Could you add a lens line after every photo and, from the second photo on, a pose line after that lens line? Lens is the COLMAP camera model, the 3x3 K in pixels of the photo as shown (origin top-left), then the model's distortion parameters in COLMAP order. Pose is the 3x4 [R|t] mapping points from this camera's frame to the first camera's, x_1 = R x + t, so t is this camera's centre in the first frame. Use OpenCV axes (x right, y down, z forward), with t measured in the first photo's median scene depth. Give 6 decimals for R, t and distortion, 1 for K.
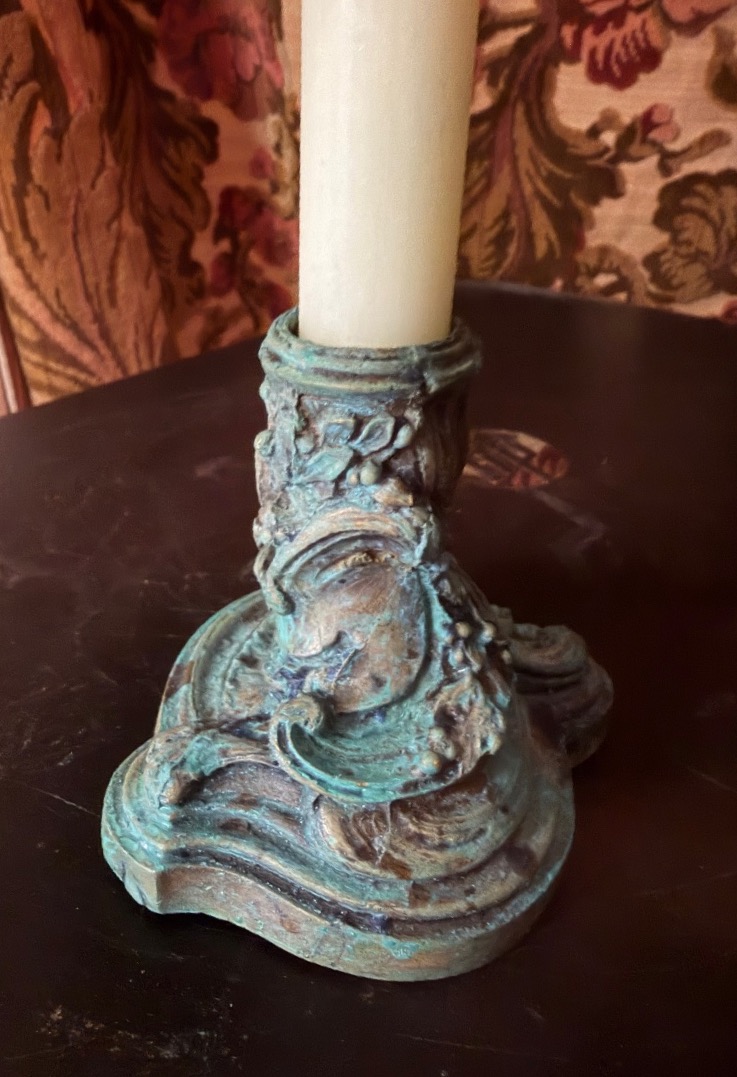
lens RADIAL K [[857.6, 0, 322.9], [0, 857.6, 464.6], [0, 0, 1]] dist [-0.002417, -0.002696]
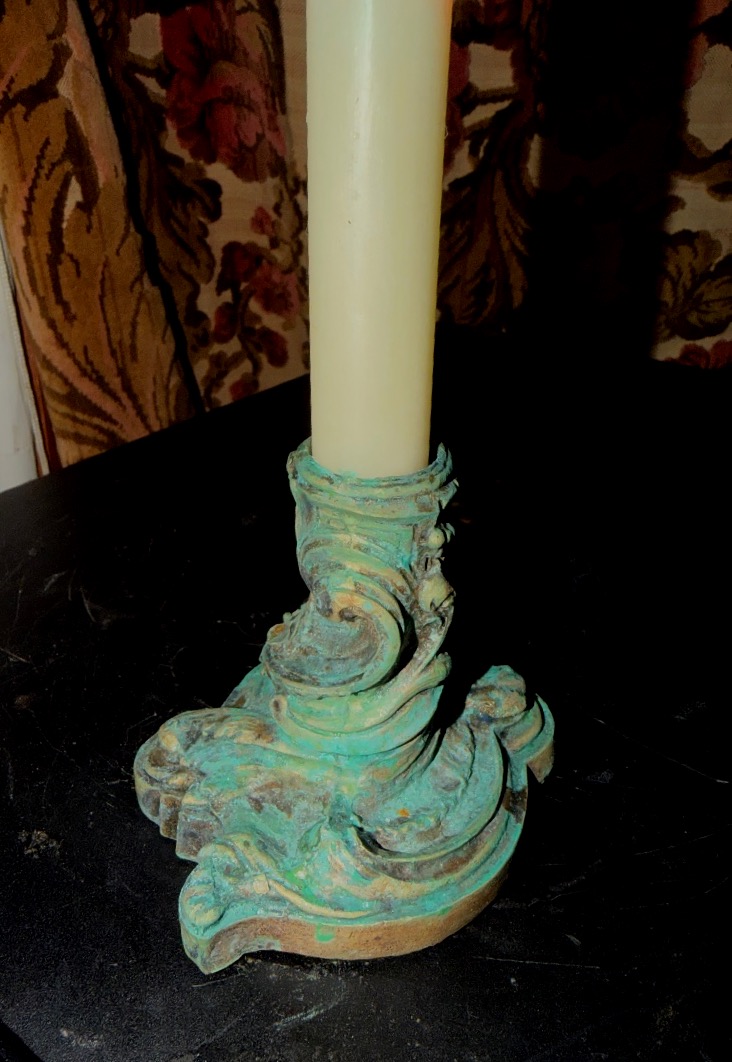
lens RADIAL K [[856.3, 0, 329.5], [0, 856.3, 489.9], [0, 0, 1]] dist [-0.005978, 0.001656]
pose [[0.998342, -0.015849, 0.055334, -0.058867], [0.015236, 0.999818, 0.011486, -0.028604], [-0.055506, -0.010624, 0.998402, -0.096519]]
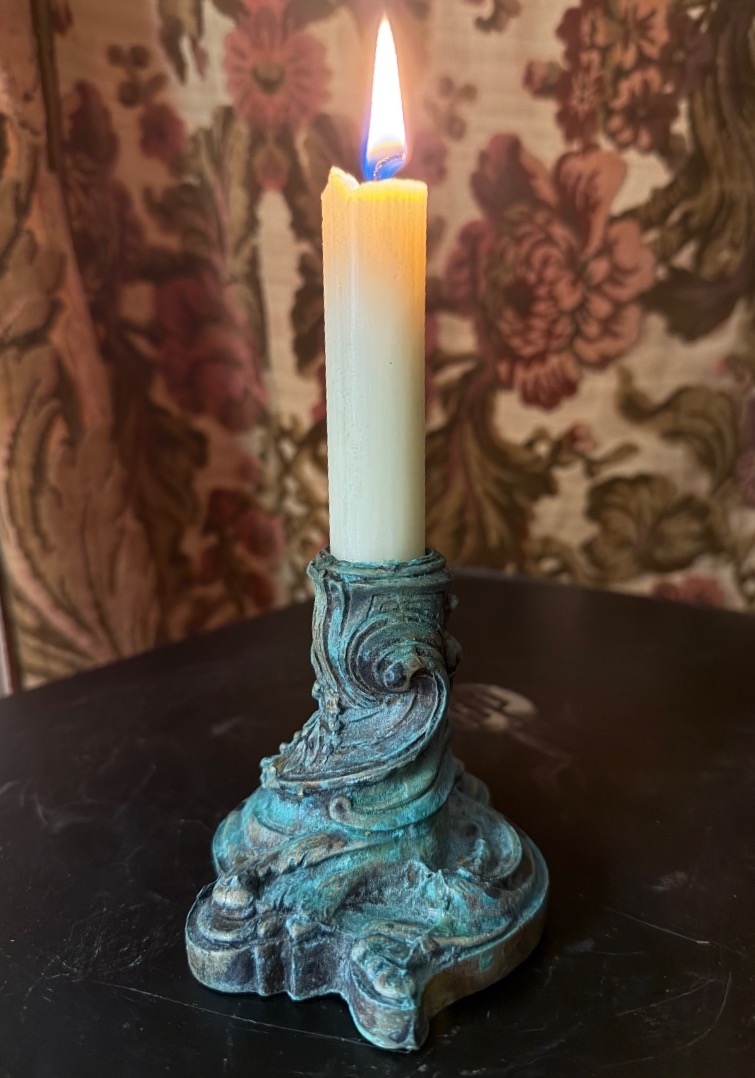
lens RADIAL K [[869.7, 0, 404.9], [0, 869.7, 533.4], [0, 0, 1]] dist [0.076204, -0.216123]
pose [[0.988951, -0.011044, 0.147829, -0.042162], [0.049324, 0.964917, -0.257881, 0.042237], [-0.139794, 0.262323, 0.954801, -0.116097]]
